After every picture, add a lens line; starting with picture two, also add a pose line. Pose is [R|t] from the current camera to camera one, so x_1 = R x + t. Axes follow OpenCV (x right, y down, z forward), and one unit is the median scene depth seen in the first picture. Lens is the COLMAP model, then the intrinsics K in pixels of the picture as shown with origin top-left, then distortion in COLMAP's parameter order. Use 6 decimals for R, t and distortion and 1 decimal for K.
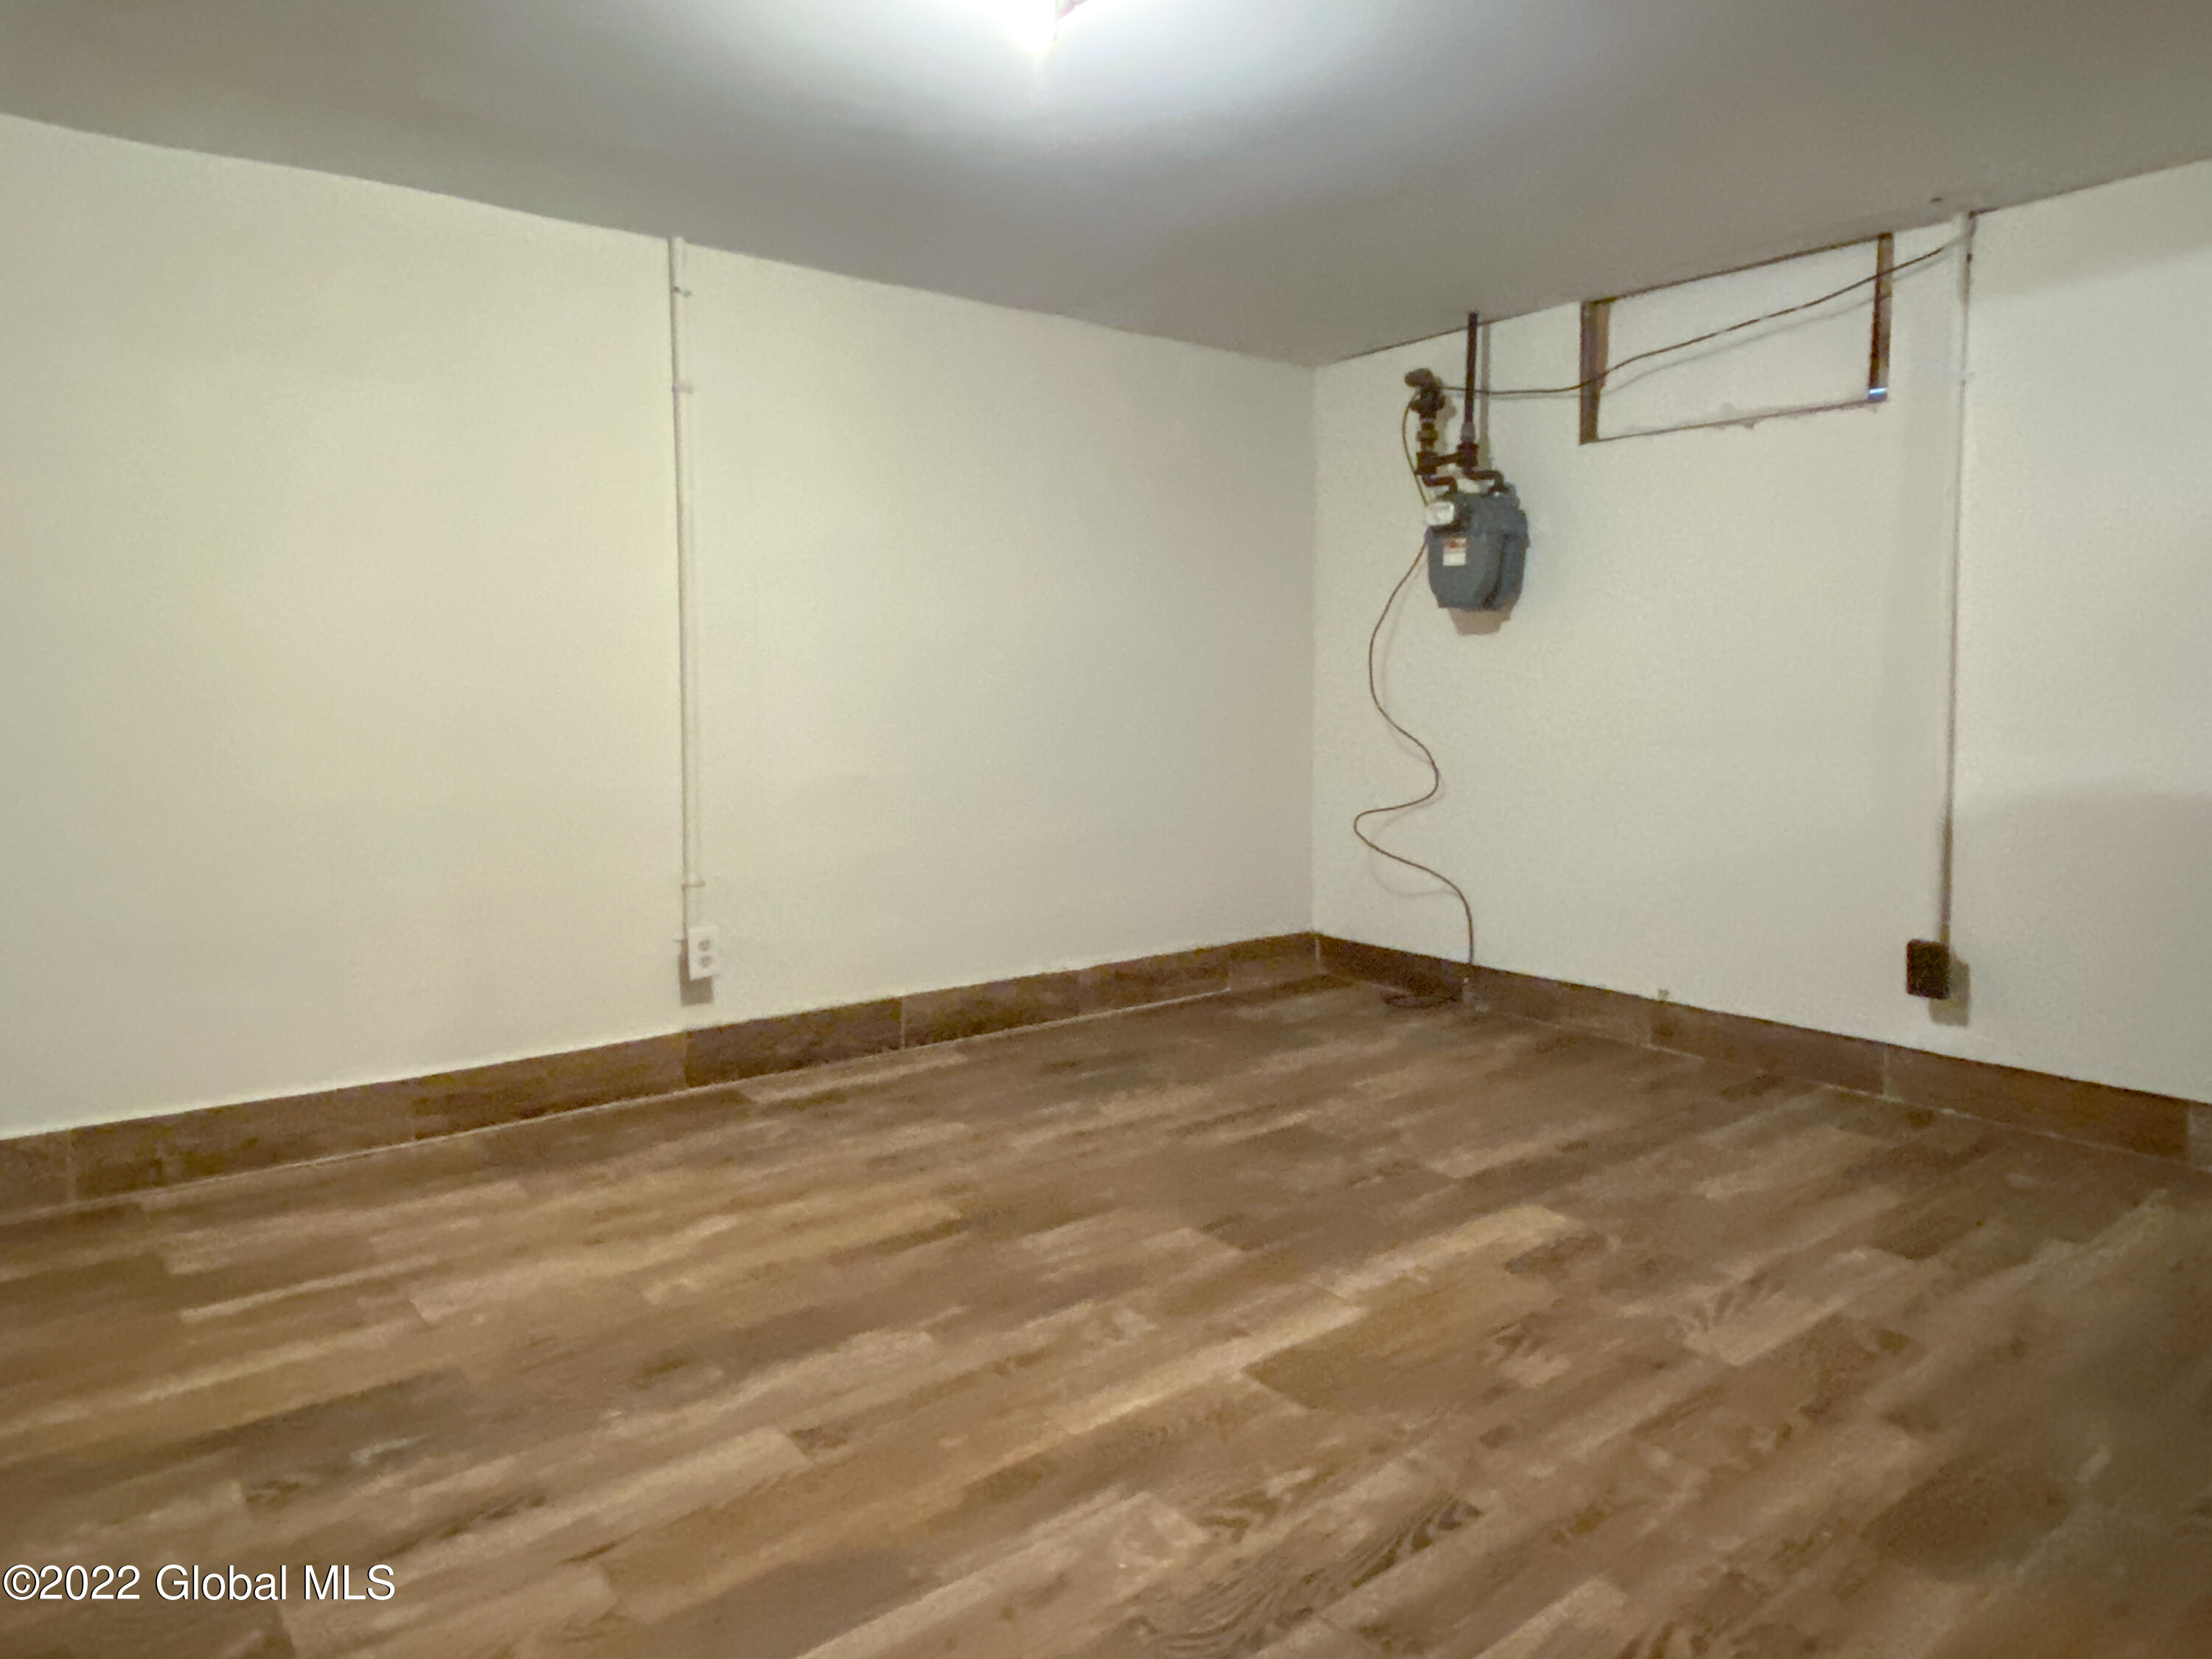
lens RADIAL K [[1415.3, 0, 1116.1], [0, 1415.3, 826.2], [0, 0, 1]] dist [0.065035, -0.069412]
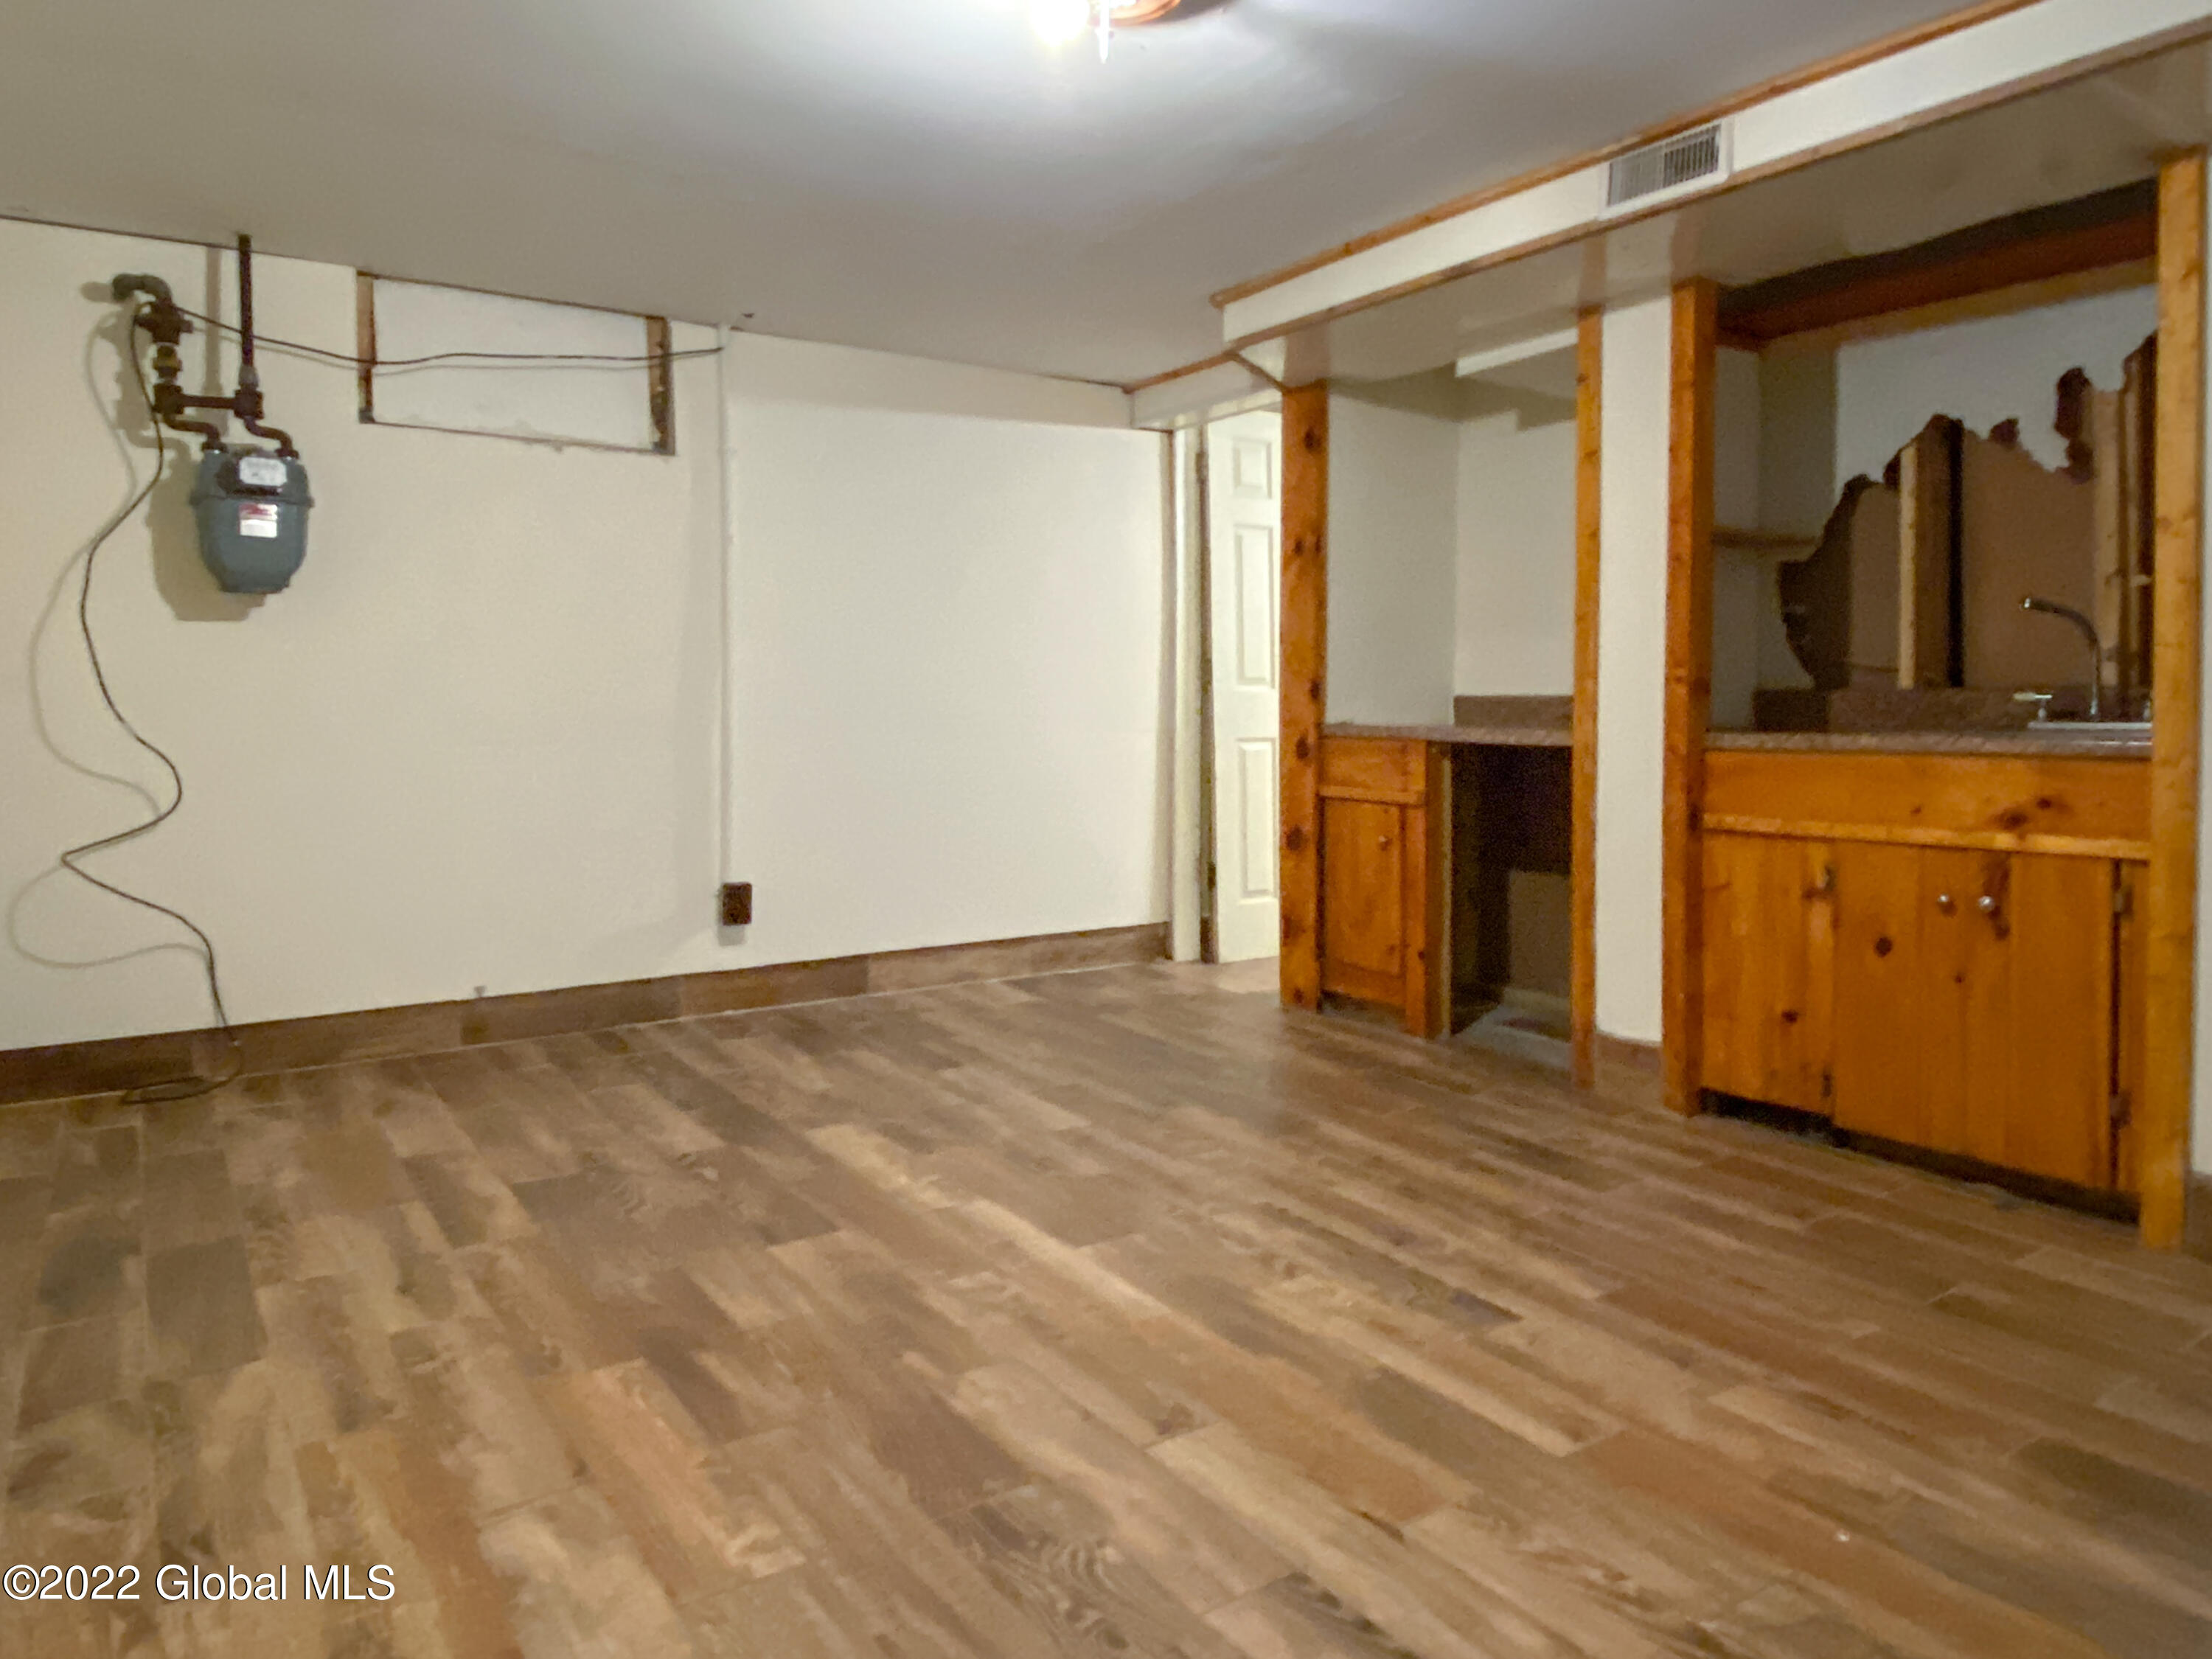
lens RADIAL K [[1415.3, 0, 1103.0], [0, 1415.3, 814.8], [0, 0, 1]] dist [0.065035, -0.069412]
pose [[0.081233, -0.074652, 0.993896, -0.870760], [0.112221, 0.991535, 0.065302, -0.033736], [-0.990357, 0.106231, 0.088923, 0.705801]]
